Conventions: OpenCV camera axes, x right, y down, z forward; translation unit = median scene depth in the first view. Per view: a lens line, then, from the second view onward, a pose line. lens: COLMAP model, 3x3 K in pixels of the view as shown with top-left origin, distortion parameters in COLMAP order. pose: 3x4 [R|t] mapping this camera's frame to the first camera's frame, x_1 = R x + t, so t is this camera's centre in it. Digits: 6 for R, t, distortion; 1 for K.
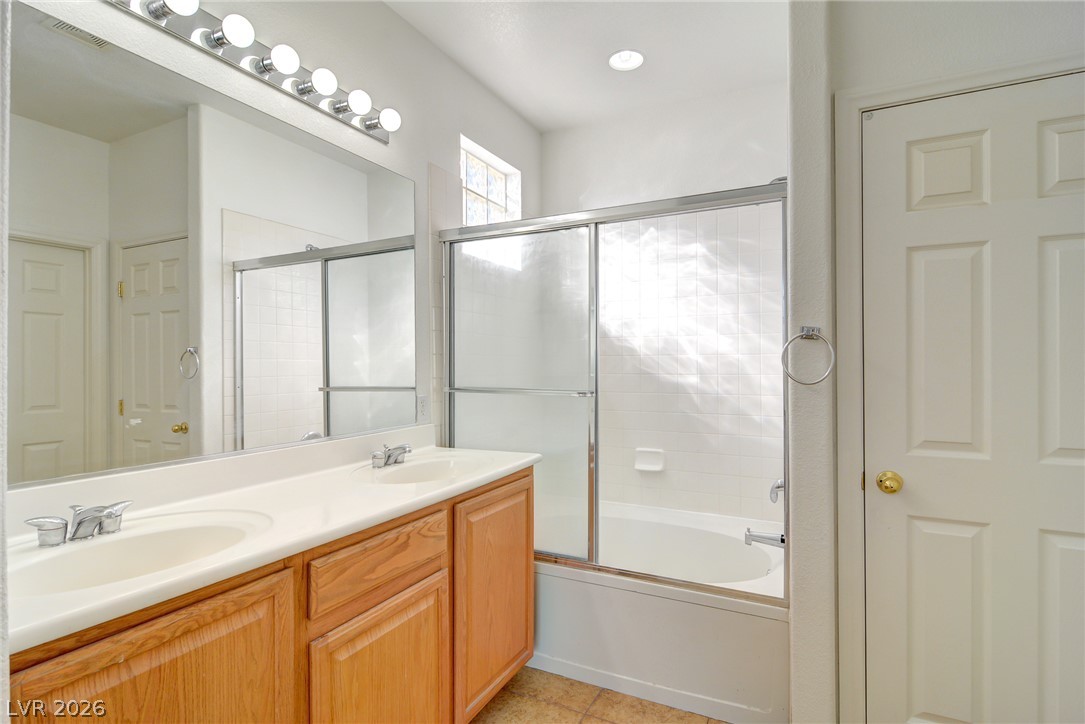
lens RADIAL K [[525.5, 0, 544.7], [0, 525.5, 363.5], [0, 0, 1]] dist [-0.006147, -0.002413]
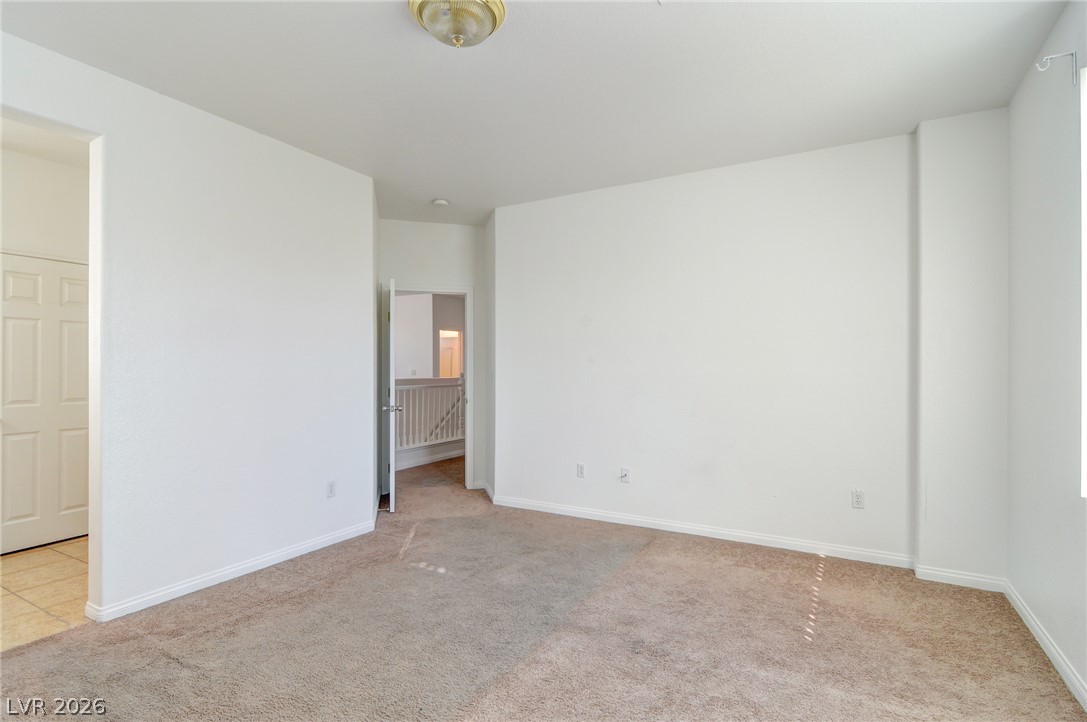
lens RADIAL K [[526.5, 0, 544.5], [0, 526.5, 362.1], [0, 0, 1]] dist [-0.006147, -0.002413]
pose [[0.057836, 0.007169, 0.998300, -1.535266], [-0.002467, 0.999972, -0.007038, -0.013931], [-0.998323, -0.002056, 0.057852, -1.587361]]
